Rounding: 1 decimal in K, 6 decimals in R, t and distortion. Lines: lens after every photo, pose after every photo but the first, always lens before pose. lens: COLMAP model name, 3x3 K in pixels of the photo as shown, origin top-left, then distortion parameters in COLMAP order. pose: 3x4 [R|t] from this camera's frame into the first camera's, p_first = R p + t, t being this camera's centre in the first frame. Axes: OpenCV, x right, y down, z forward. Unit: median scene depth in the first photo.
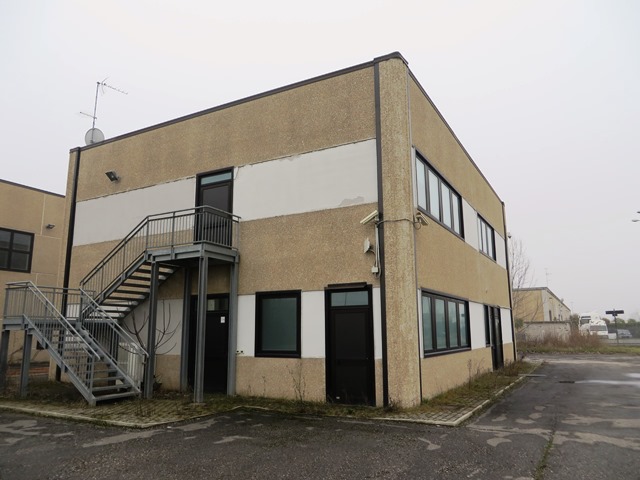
lens RADIAL K [[472.2, 0, 320.0], [0, 472.2, 240.0], [0, 0, 1]] dist [-0.028185, 0.003898]
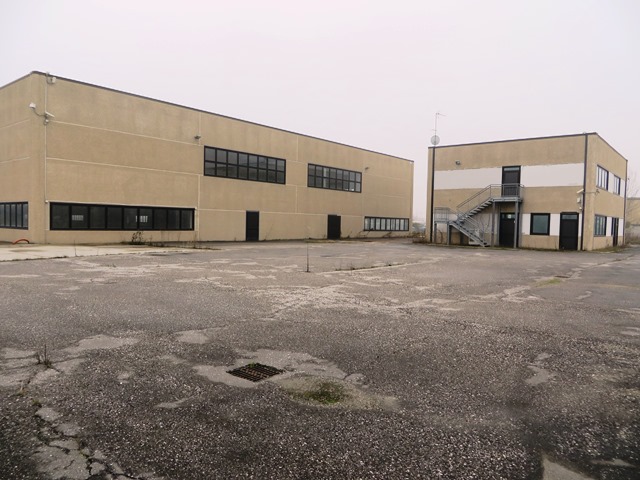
lens RADIAL K [[472.2, 0, 320.0], [0, 472.2, 240.0], [0, 0, 1]] dist [-0.028185, 0.003898]
pose [[0.982891, 0.033810, -0.181058, -0.876626], [0.007423, 0.974938, 0.222354, -0.374732], [0.184038, -0.219893, 0.958007, -2.016536]]
